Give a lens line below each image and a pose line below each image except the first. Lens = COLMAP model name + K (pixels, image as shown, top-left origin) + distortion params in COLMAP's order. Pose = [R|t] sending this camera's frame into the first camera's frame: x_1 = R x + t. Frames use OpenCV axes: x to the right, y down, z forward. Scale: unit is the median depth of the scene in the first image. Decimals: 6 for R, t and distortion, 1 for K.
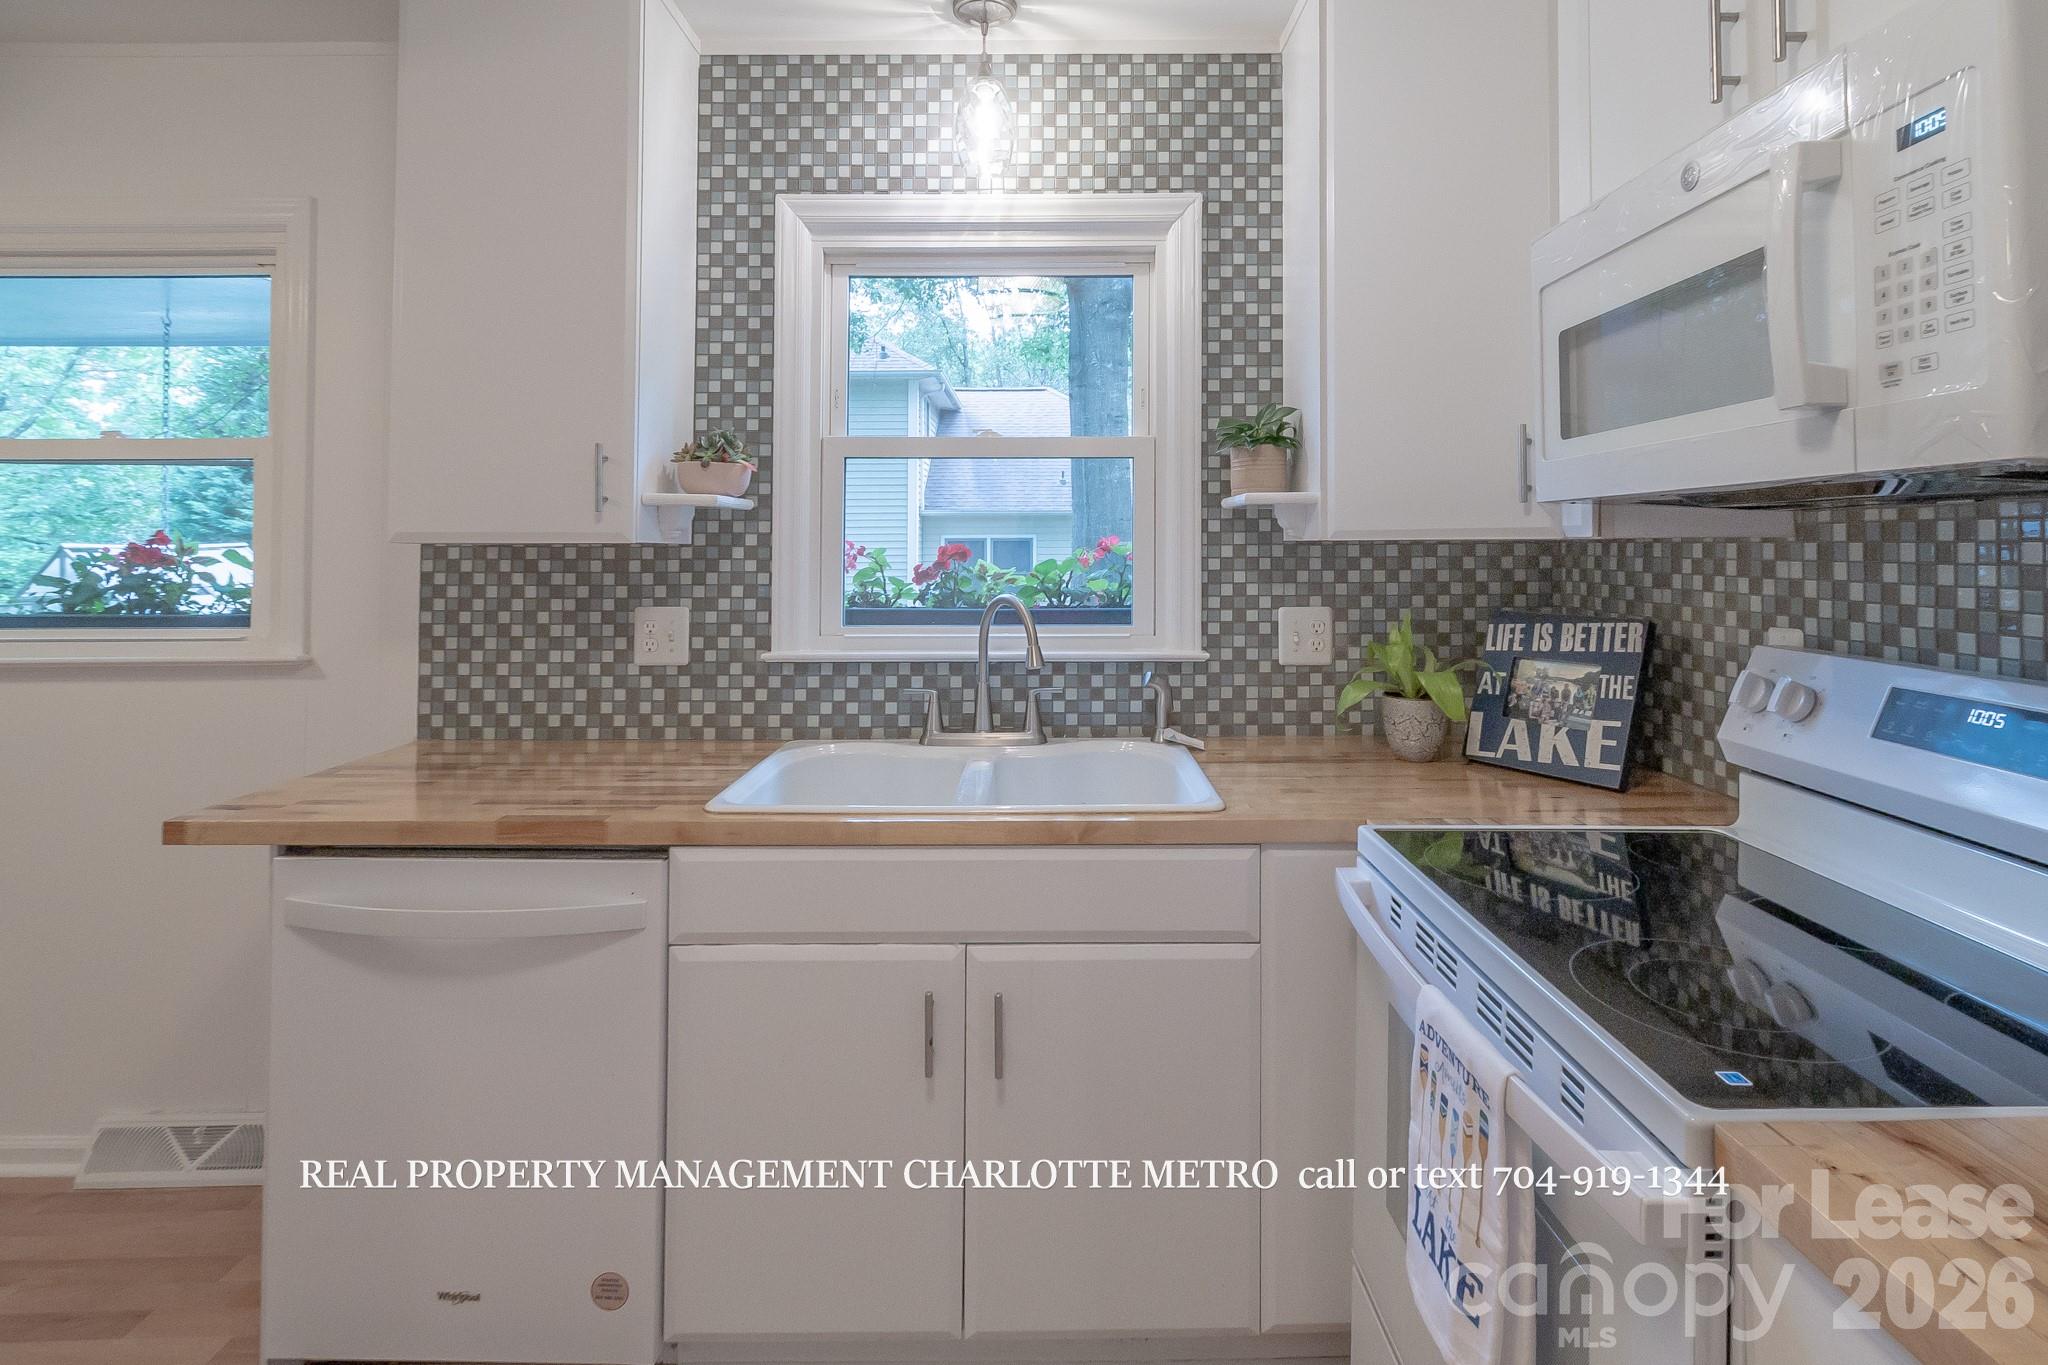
lens RADIAL K [[967.1, 0, 977.8], [0, 967.1, 525.8], [0, 0, 1]] dist [0.006106, -0.004427]
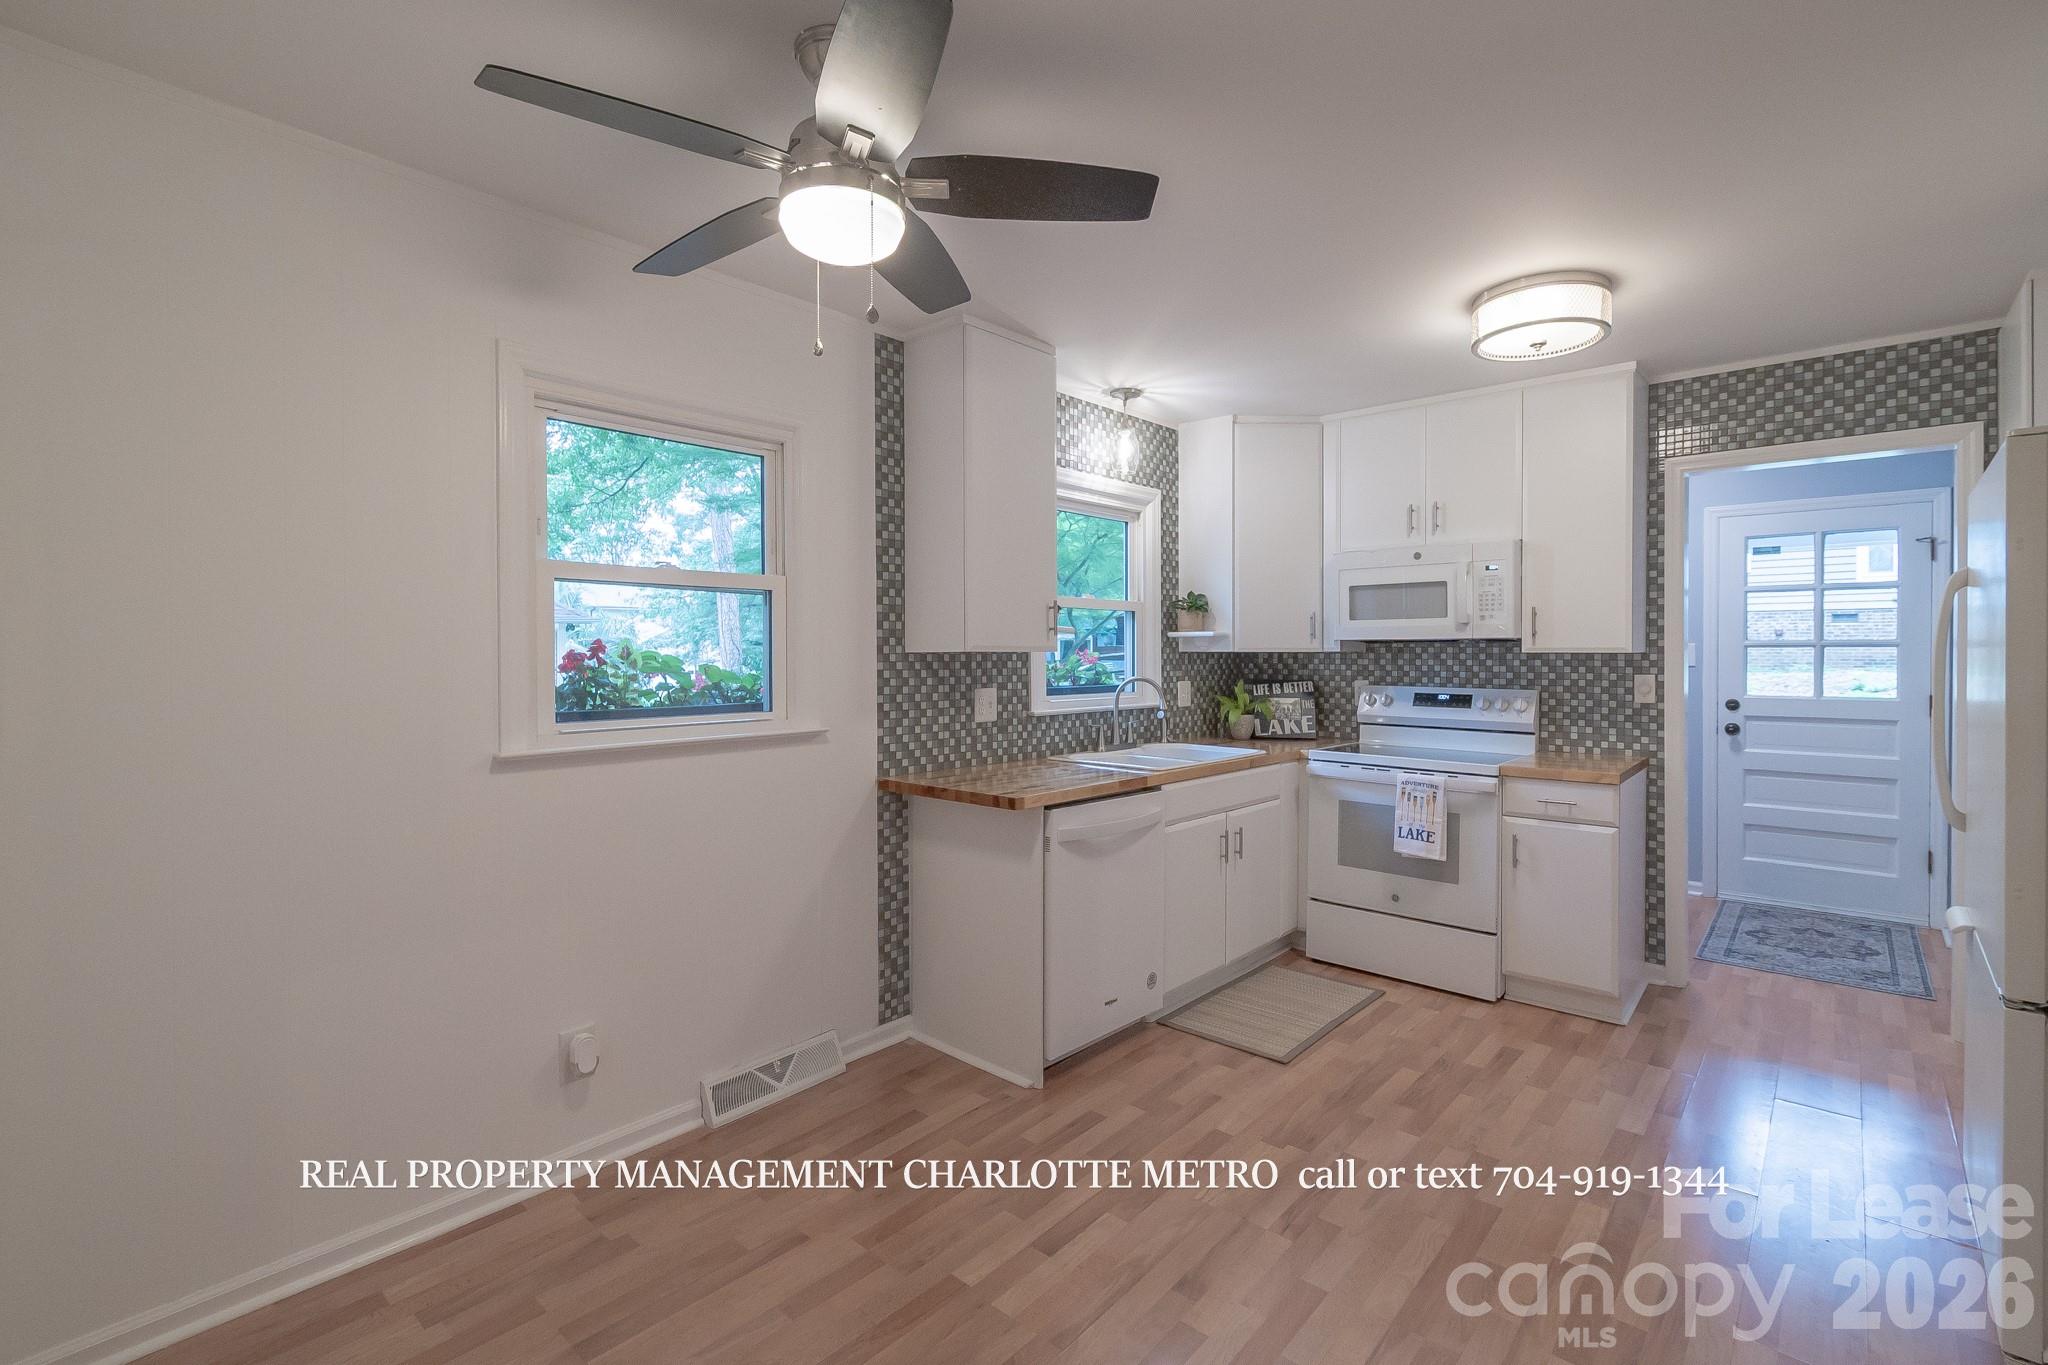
lens RADIAL K [[967.1, 0, 1036.5], [0, 967.1, 639.6], [0, 0, 1]] dist [0.006106, -0.004427]
pose [[0.653164, 0.012593, 0.757112, -1.586524], [-0.017943, 0.999838, -0.001151, -0.003494], [-0.757004, -0.012833, 0.653284, -0.204700]]
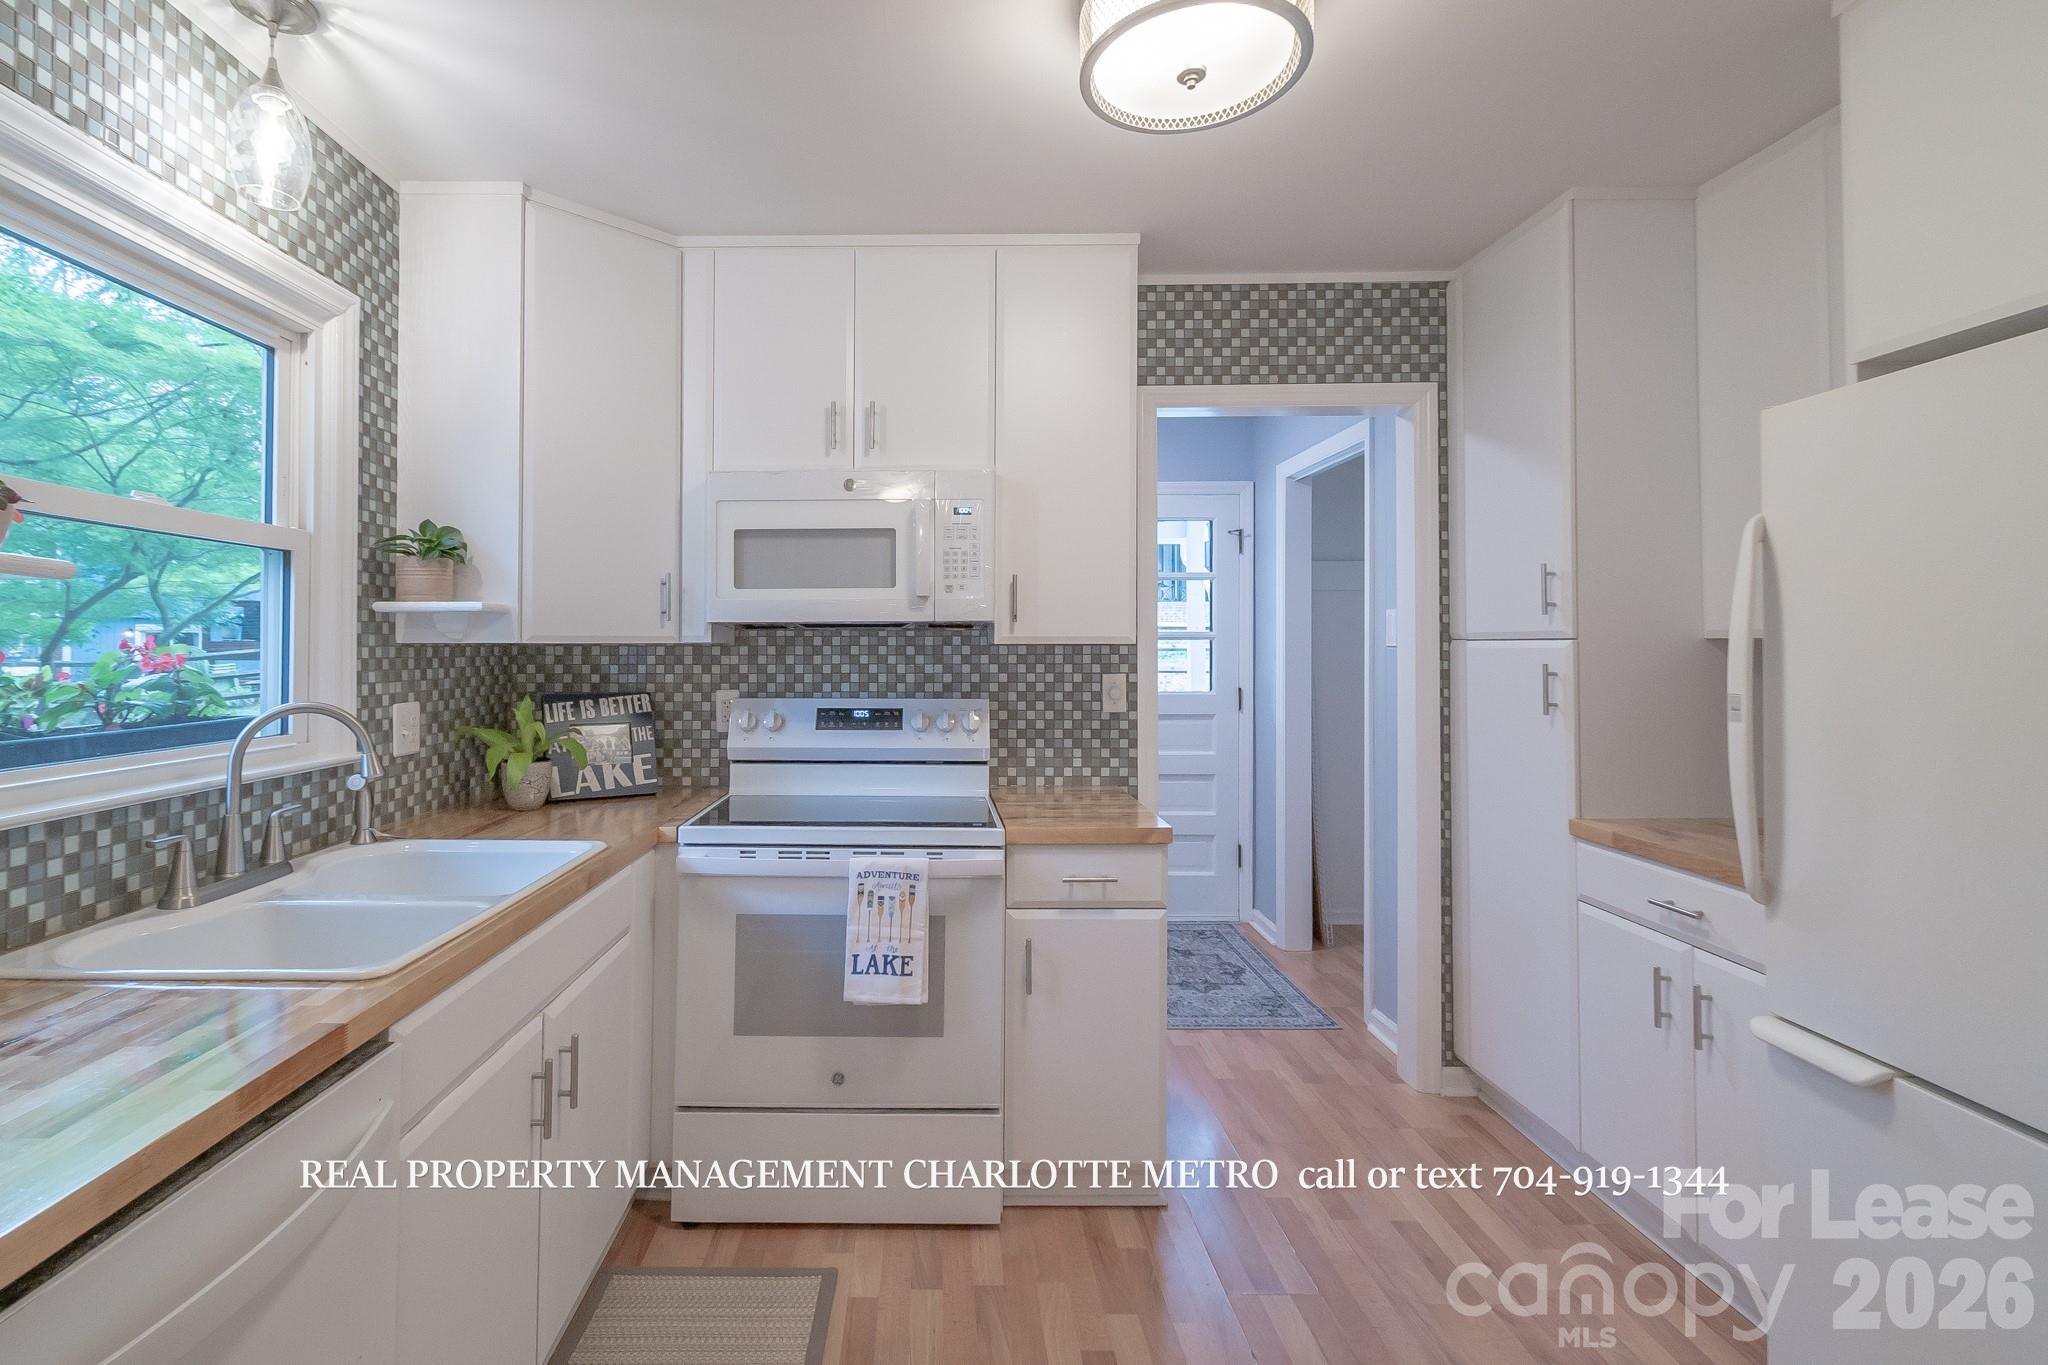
lens RADIAL K [[967.1, 0, 933.0], [0, 967.1, 625.5], [0, 0, 1]] dist [0.006106, -0.004427]
pose [[0.010845, 0.026100, 0.999600, -0.767426], [-0.018743, 0.999489, -0.025894, 0.012947], [-0.999766, -0.018455, 0.011329, 0.386592]]
